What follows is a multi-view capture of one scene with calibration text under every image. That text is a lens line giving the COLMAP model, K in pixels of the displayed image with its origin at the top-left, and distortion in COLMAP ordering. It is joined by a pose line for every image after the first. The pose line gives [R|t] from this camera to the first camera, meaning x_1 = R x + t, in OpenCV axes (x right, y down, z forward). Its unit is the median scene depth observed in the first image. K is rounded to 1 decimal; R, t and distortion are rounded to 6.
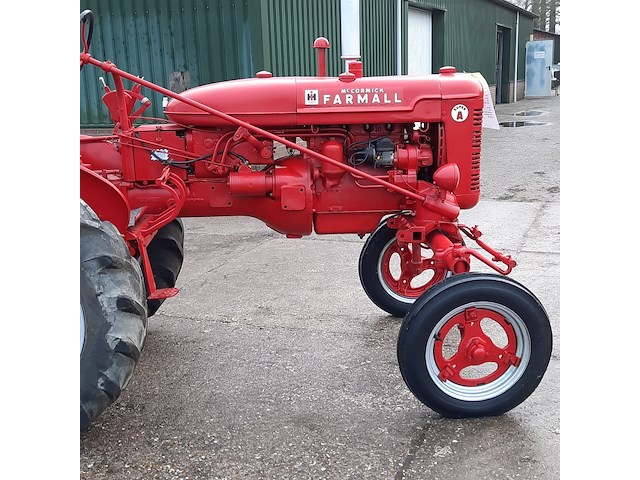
lens RADIAL K [[741.9, 0, 315.9], [0, 741.9, 238.3], [0, 0, 1]] dist [0.063265, 0.000000]
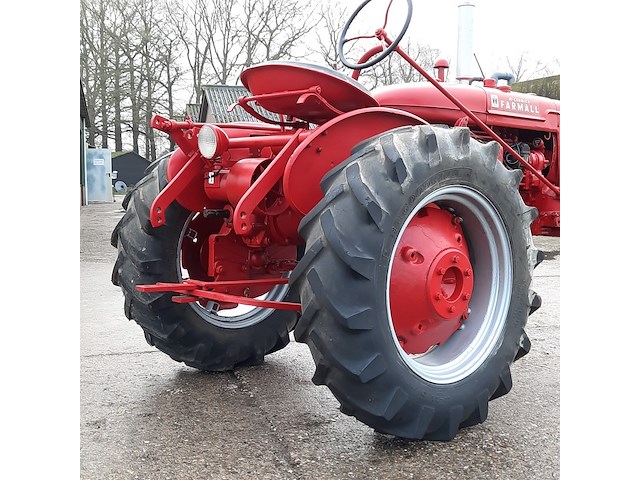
lens RADIAL K [[741.9, 0, 319.8], [0, 741.9, 234.5], [0, 0, 1]] dist [0.063265, 0.000000]
pose [[0.785153, -0.005927, 0.619273, -0.893947], [0.105549, 0.986605, -0.124379, 0.121050], [-0.610241, 0.163020, 0.775261, 0.303892]]
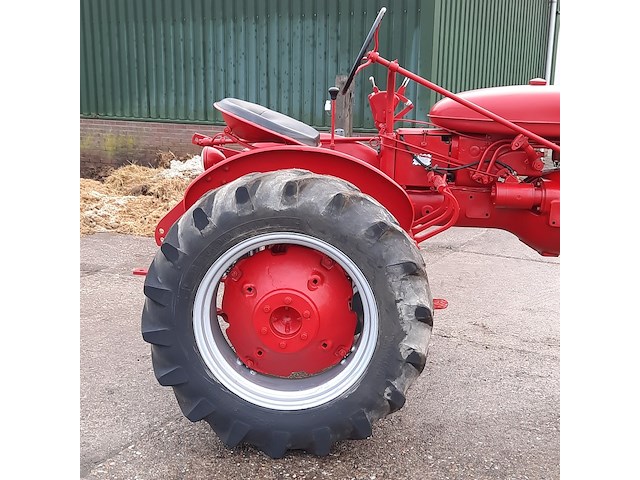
lens RADIAL K [[741.9, 0, 313.4], [0, 741.9, 241.9], [0, 0, 1]] dist [0.063265, 0.000000]
pose [[0.990223, 0.079280, -0.114773, -0.232427], [-0.080040, 0.996790, -0.002029, 0.007633], [0.114243, 0.011196, 0.993390, 0.027693]]
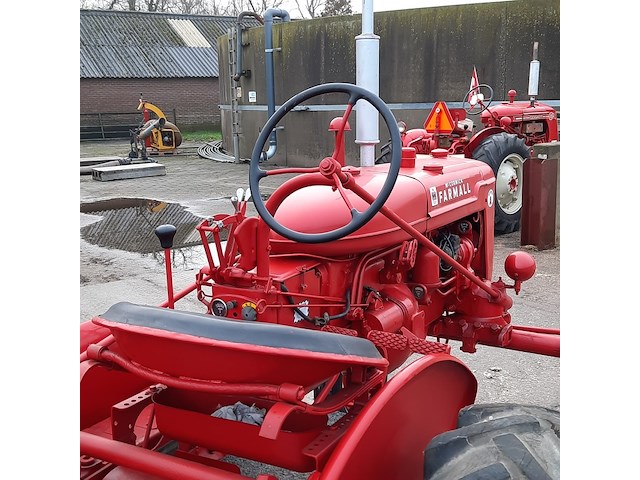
lens RADIAL K [[741.9, 0, 321.7], [0, 741.9, 239.0], [0, 0, 1]] dist [0.063265, 0.000000]
pose [[0.541717, -0.139572, 0.828892, -0.702923], [0.187838, 0.981281, 0.042472, -0.194797], [-0.819304, 0.132689, 0.557794, 0.645948]]
